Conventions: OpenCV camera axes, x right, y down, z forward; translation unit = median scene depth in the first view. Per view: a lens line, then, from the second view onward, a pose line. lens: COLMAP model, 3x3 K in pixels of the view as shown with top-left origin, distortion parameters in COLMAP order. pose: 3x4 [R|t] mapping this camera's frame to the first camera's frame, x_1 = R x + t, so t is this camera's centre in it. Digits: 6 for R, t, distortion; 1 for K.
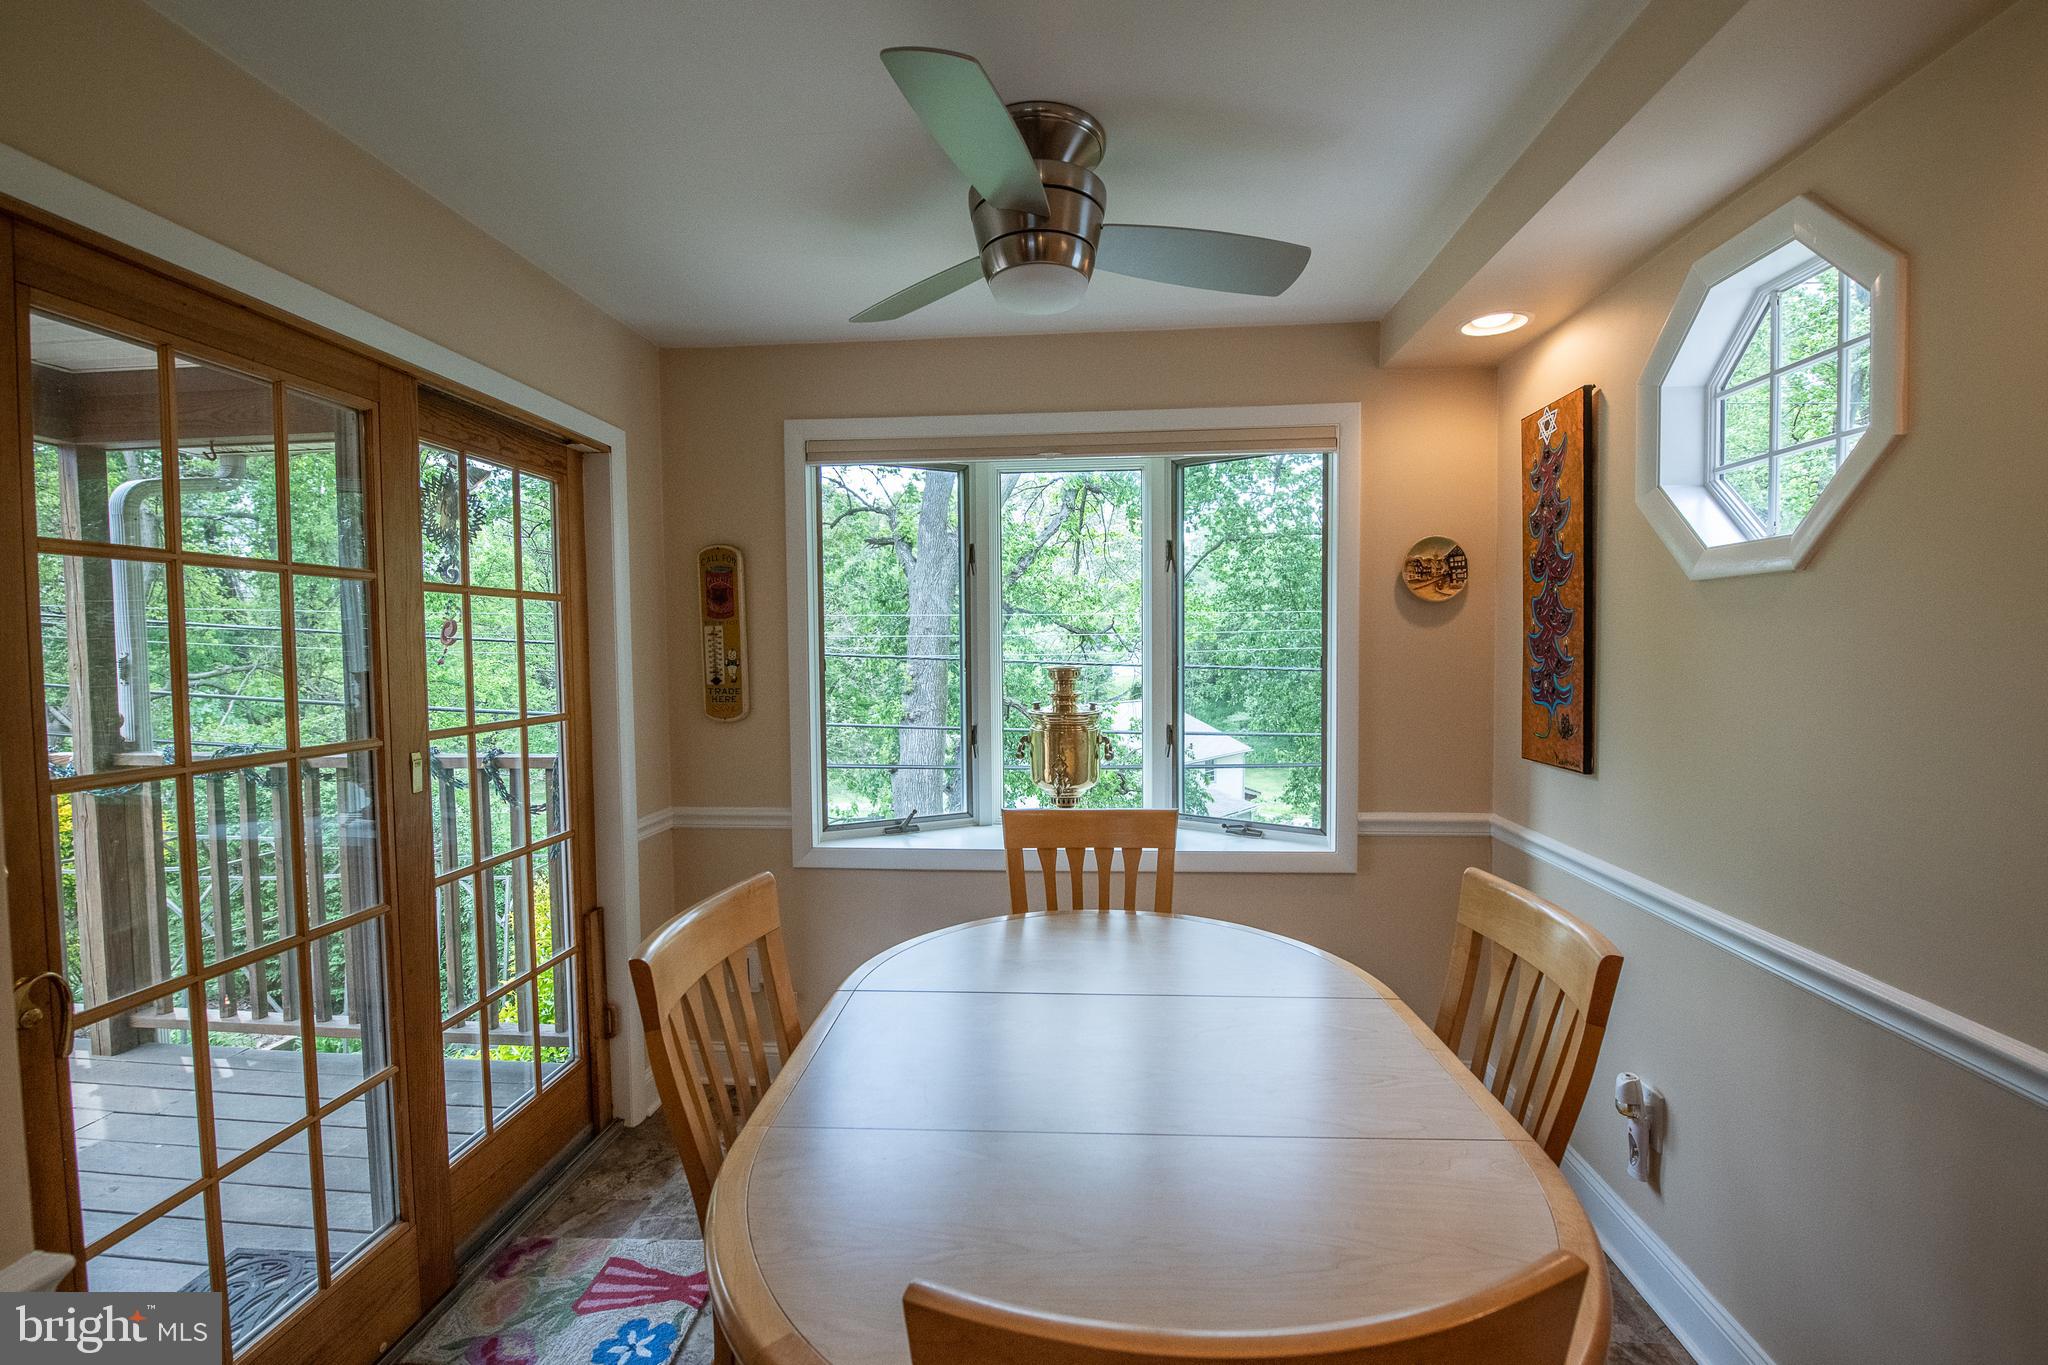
lens RADIAL K [[825.3, 0, 1031.9], [0, 825.3, 677.1], [0, 0, 1]] dist [-0.015469, -0.000476]
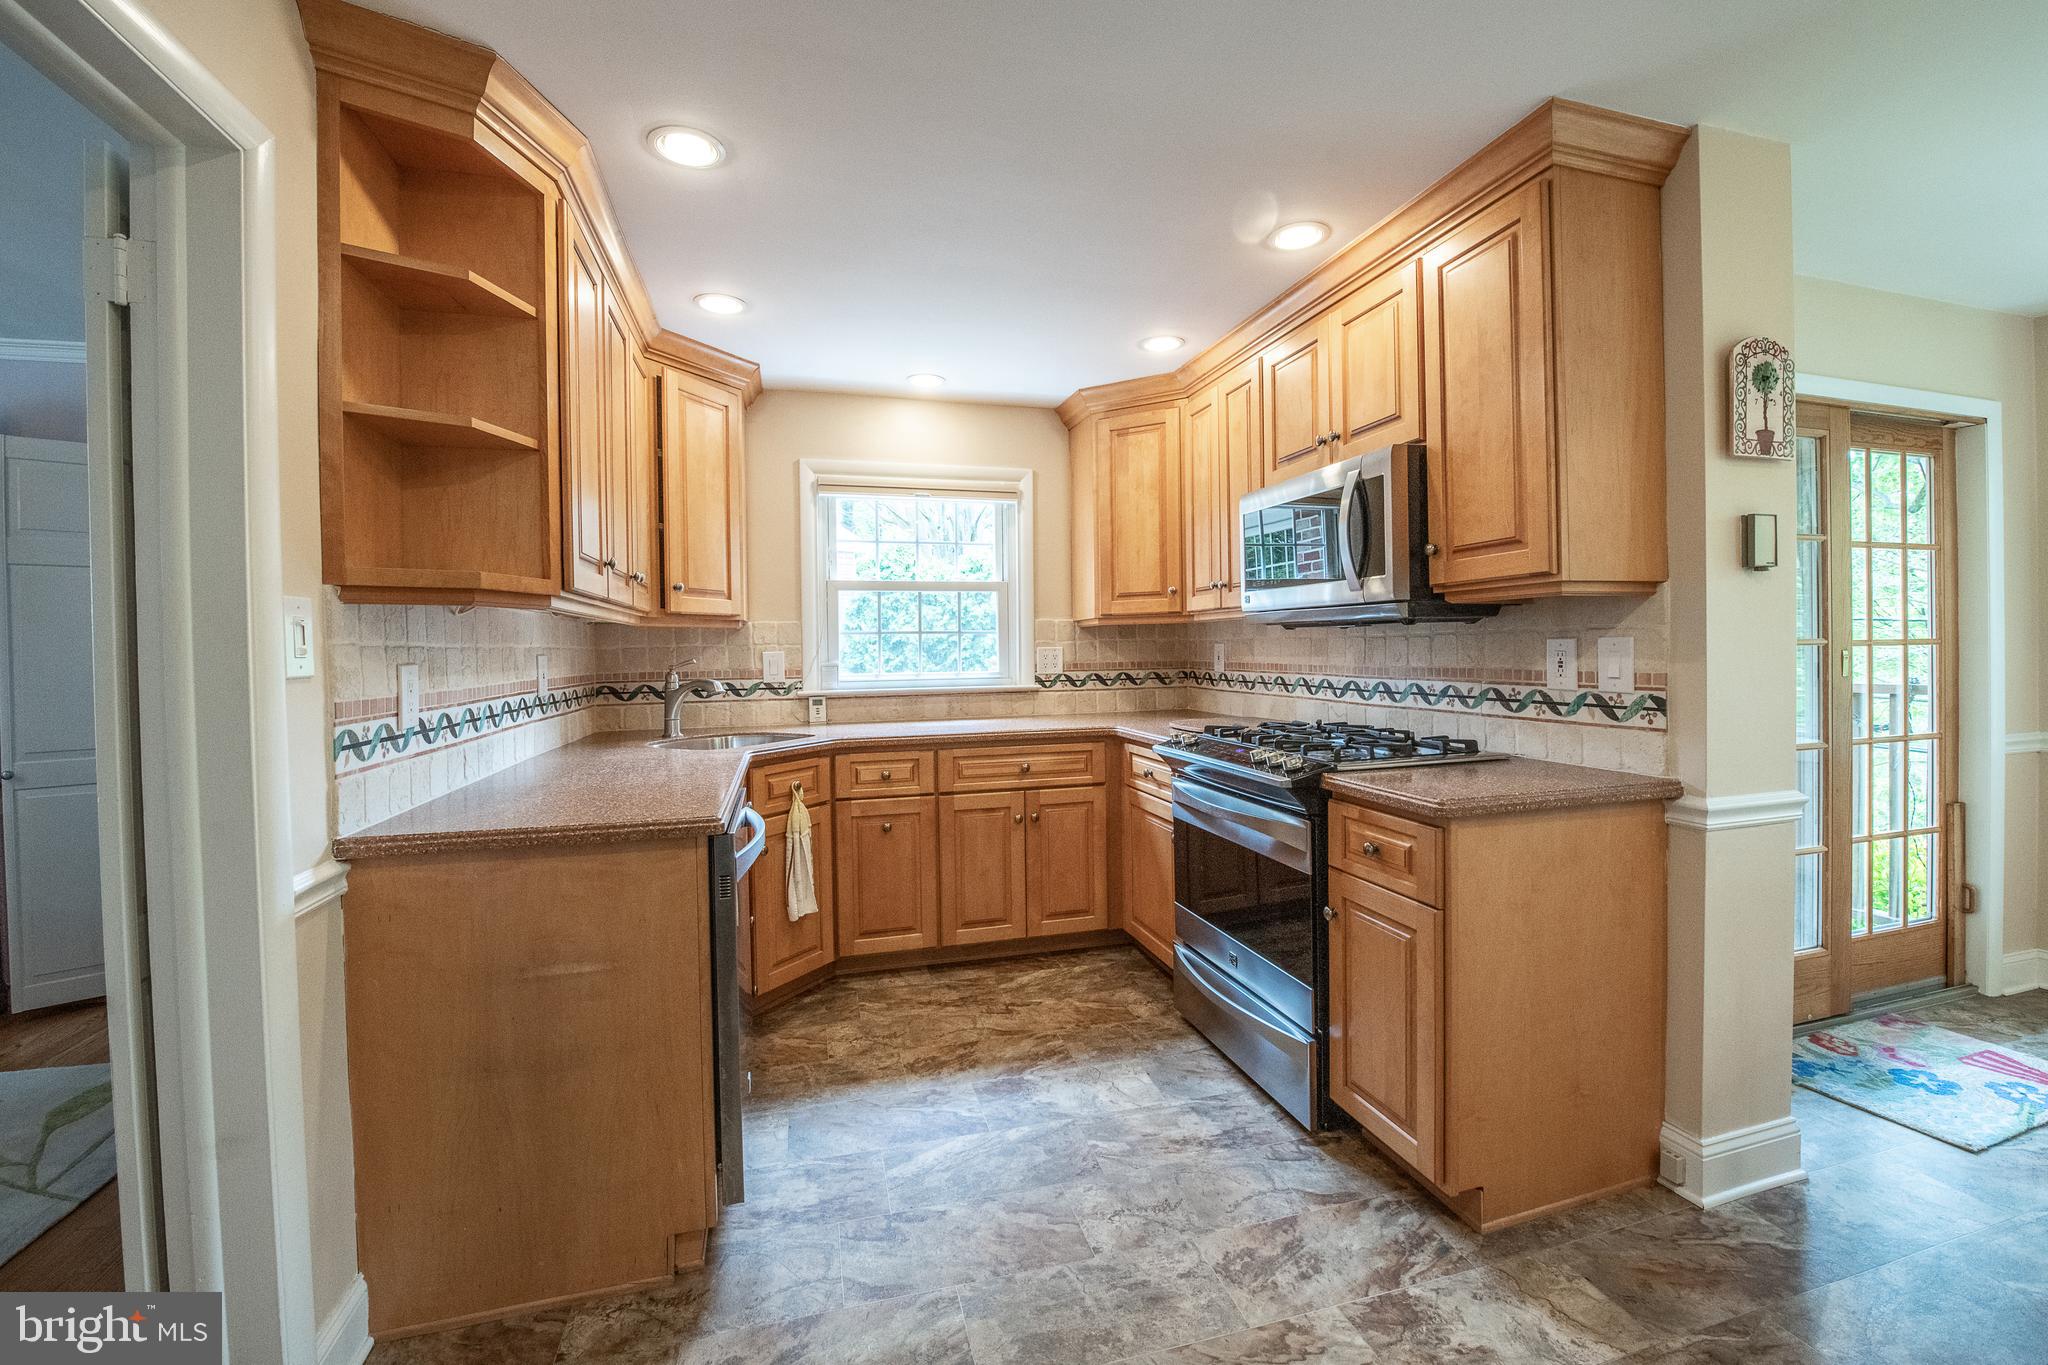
lens RADIAL K [[853.2, 0, 1034.8], [0, 853.2, 661.7], [0, 0, 1]] dist [-0.016267, -0.001135]
pose [[0.350002, 0.015105, -0.936627, 0.147416], [-0.026944, 0.999619, 0.006052, 0.107750], [0.936361, 0.023118, 0.350275, -0.738222]]
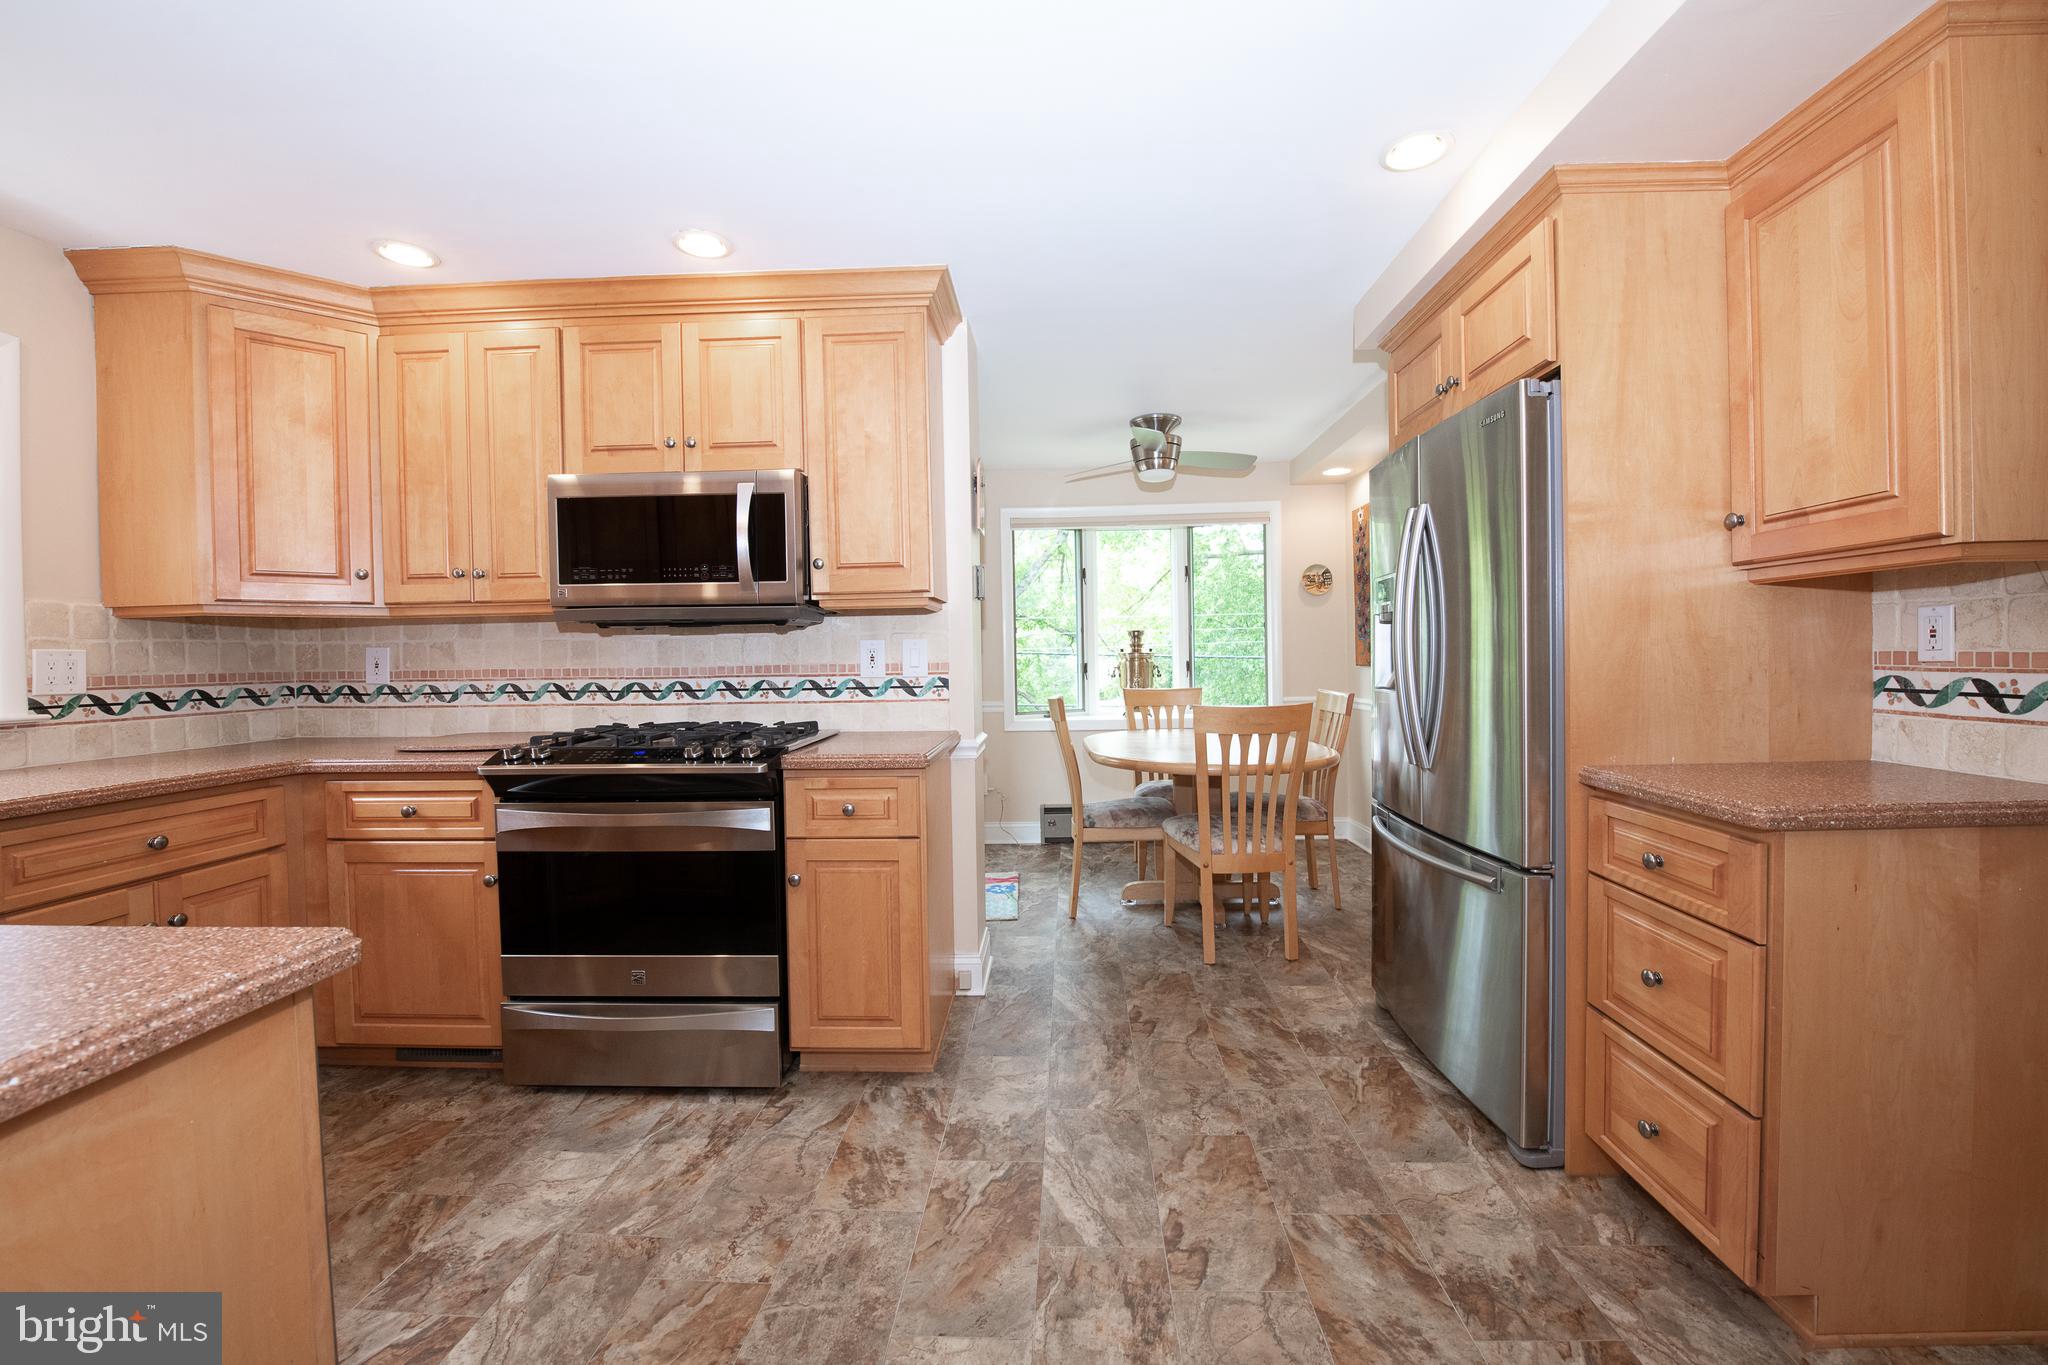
lens RADIAL K [[825.3, 0, 1022.4], [0, 825.3, 678.1], [0, 0, 1]] dist [-0.015469, -0.000476]
pose [[0.998928, -0.012081, 0.044677, -0.379525], [0.012807, 0.999790, -0.015990, 0.154322], [-0.044475, 0.016545, 0.998873, -1.130971]]
